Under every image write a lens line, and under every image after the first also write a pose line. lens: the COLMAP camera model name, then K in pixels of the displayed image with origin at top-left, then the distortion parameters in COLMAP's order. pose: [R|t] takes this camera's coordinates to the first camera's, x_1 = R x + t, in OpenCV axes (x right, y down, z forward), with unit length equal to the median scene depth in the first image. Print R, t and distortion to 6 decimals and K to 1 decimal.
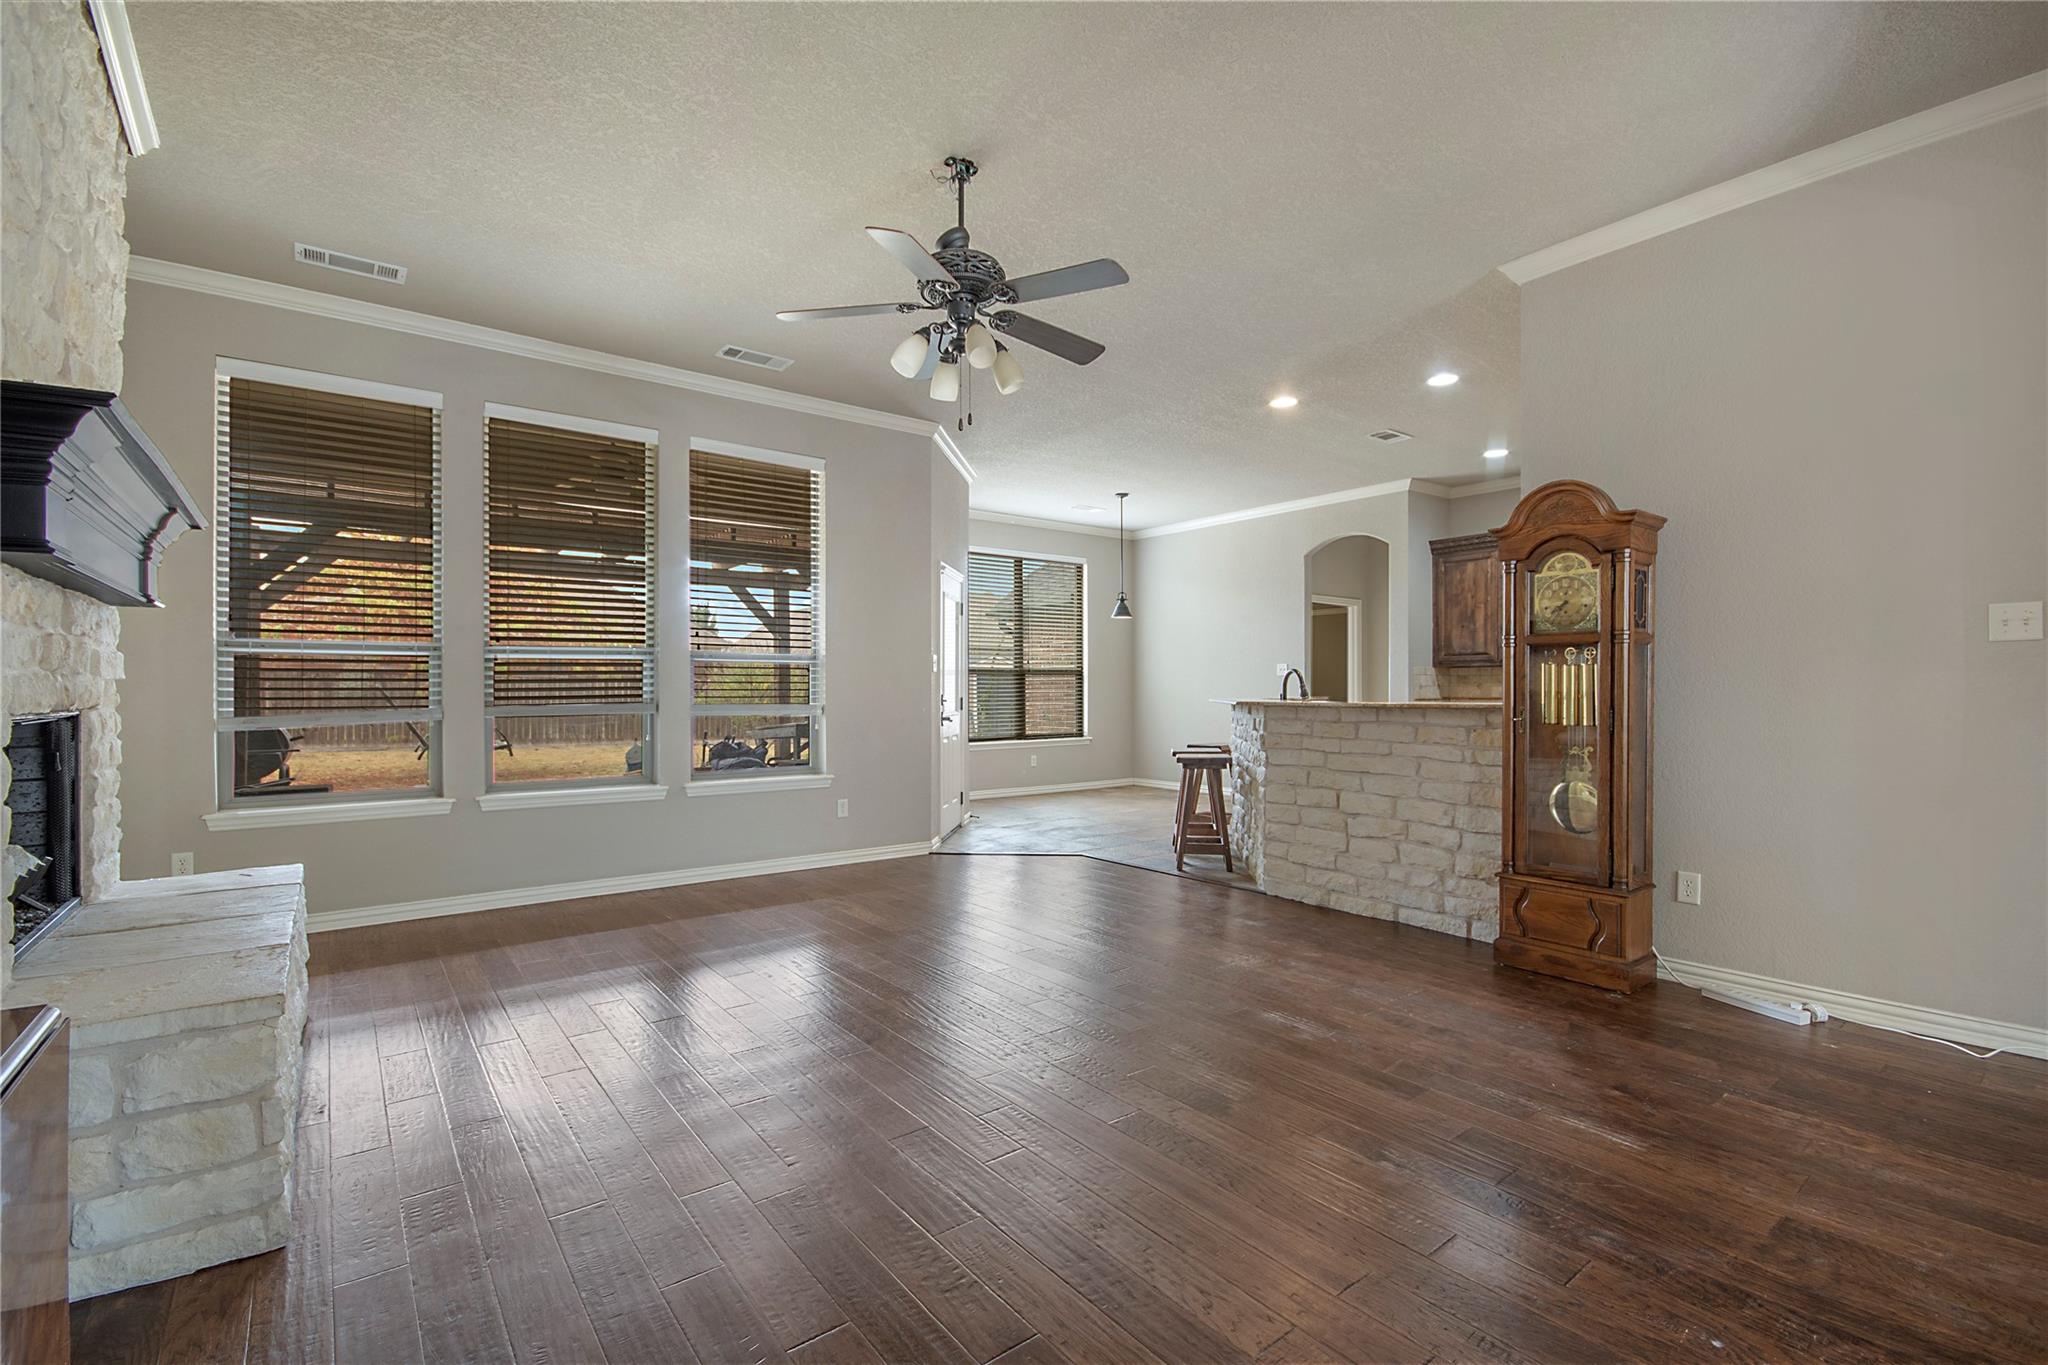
lens RADIAL K [[921.2, 0, 1024.0], [0, 921.2, 682.5], [0, 0, 1]] dist [0.000324, 0.000762]
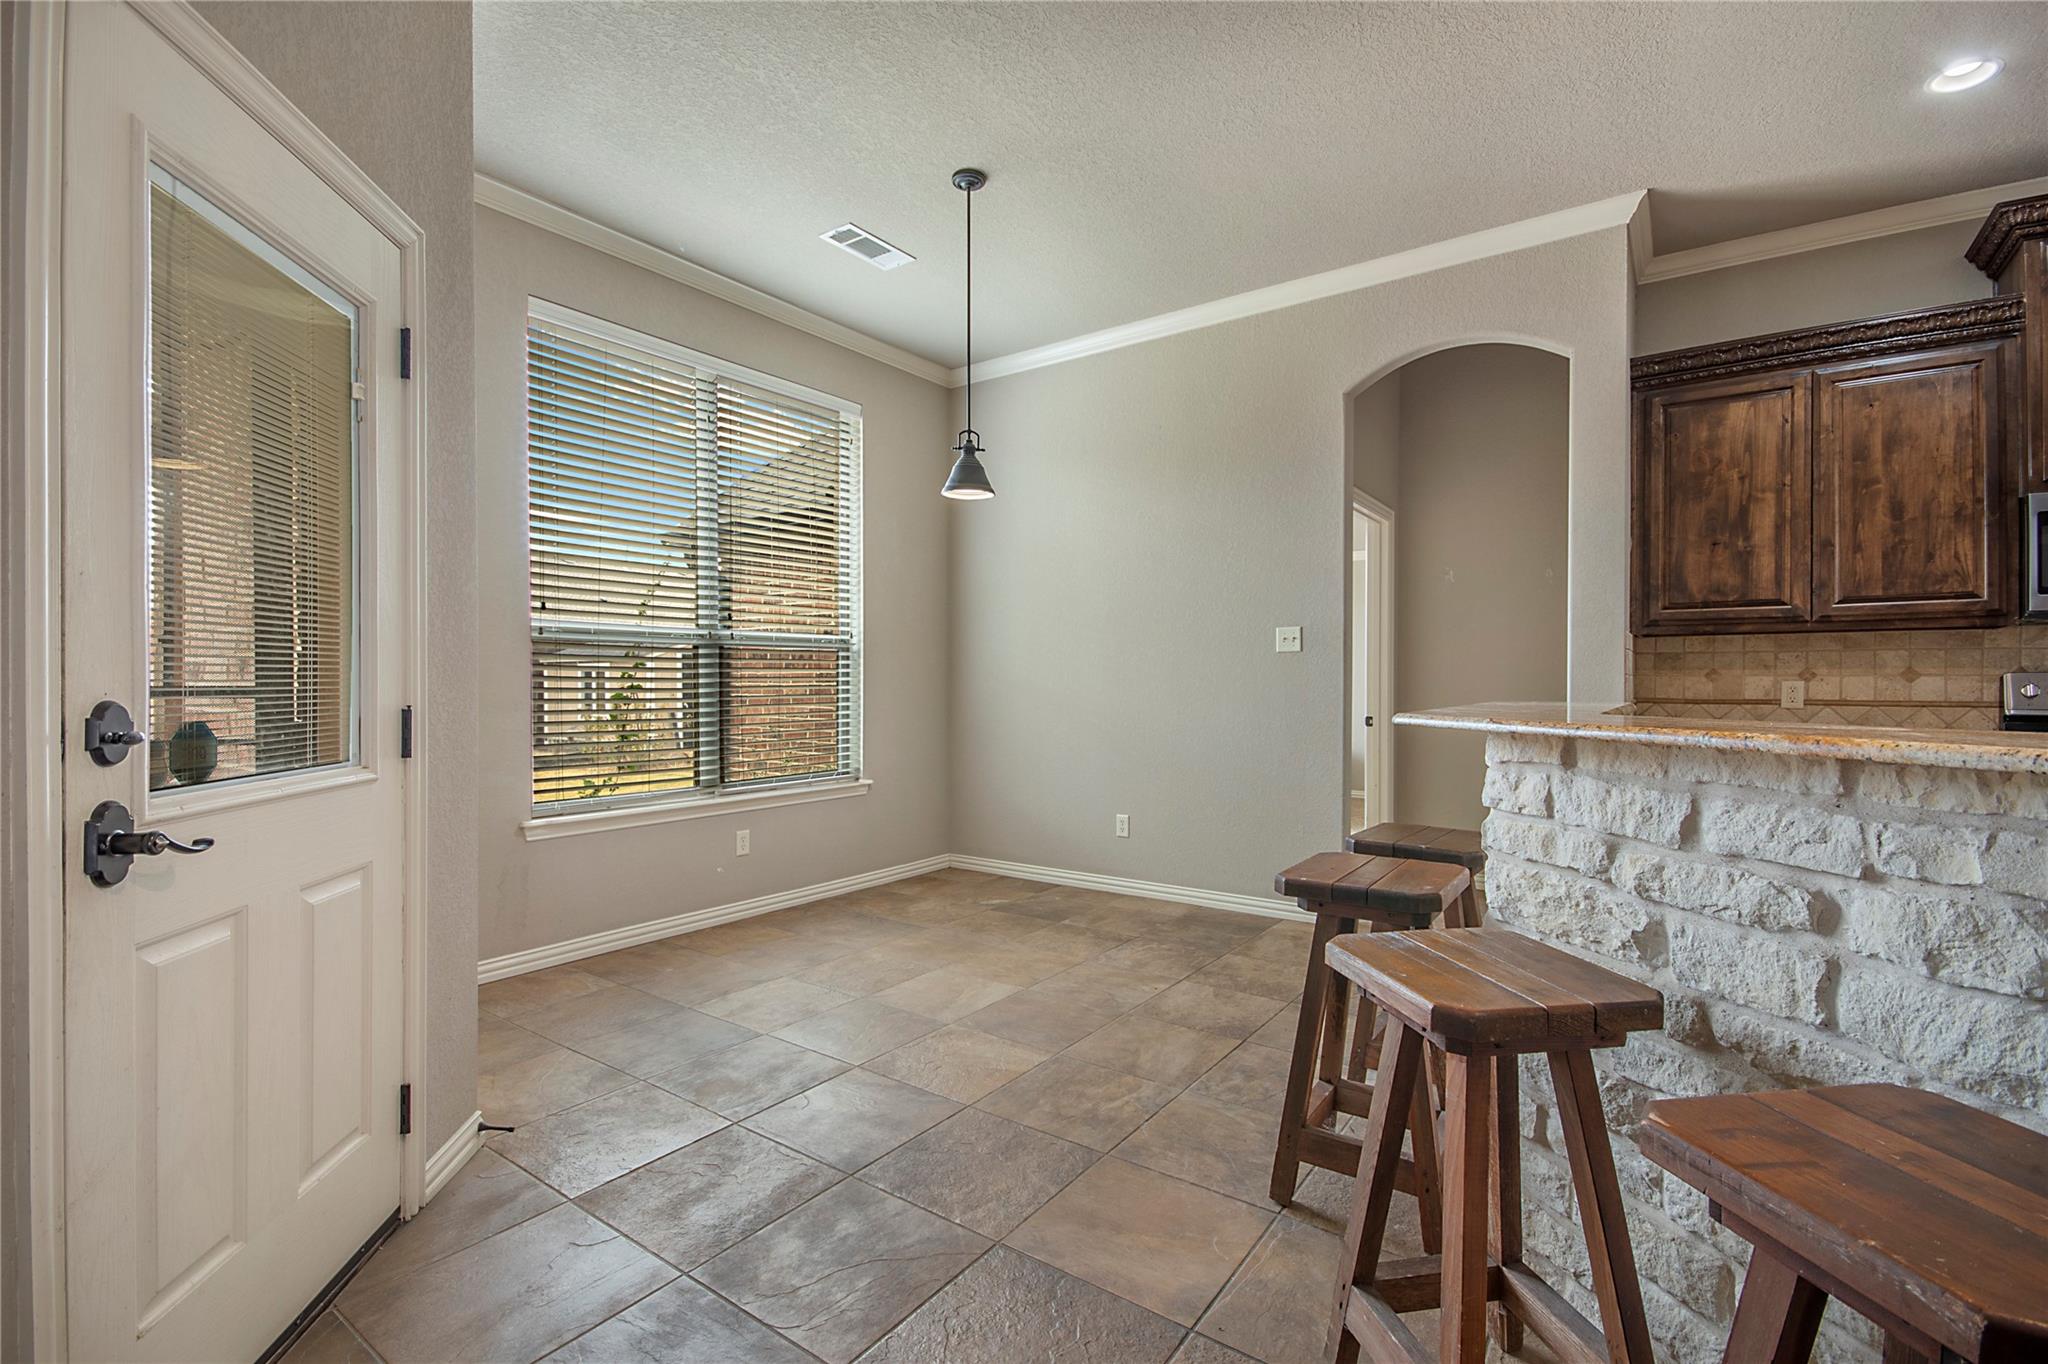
lens RADIAL K [[921.2, 0, 1024.0], [0, 921.2, 682.0], [0, 0, 1]] dist [0.000324, 0.000762]
pose [[0.959193, 0.003425, 0.282733, 0.020531], [-0.004375, 0.999987, 0.002728, 0.007881], [-0.282720, -0.003854, 0.959195, 0.653610]]
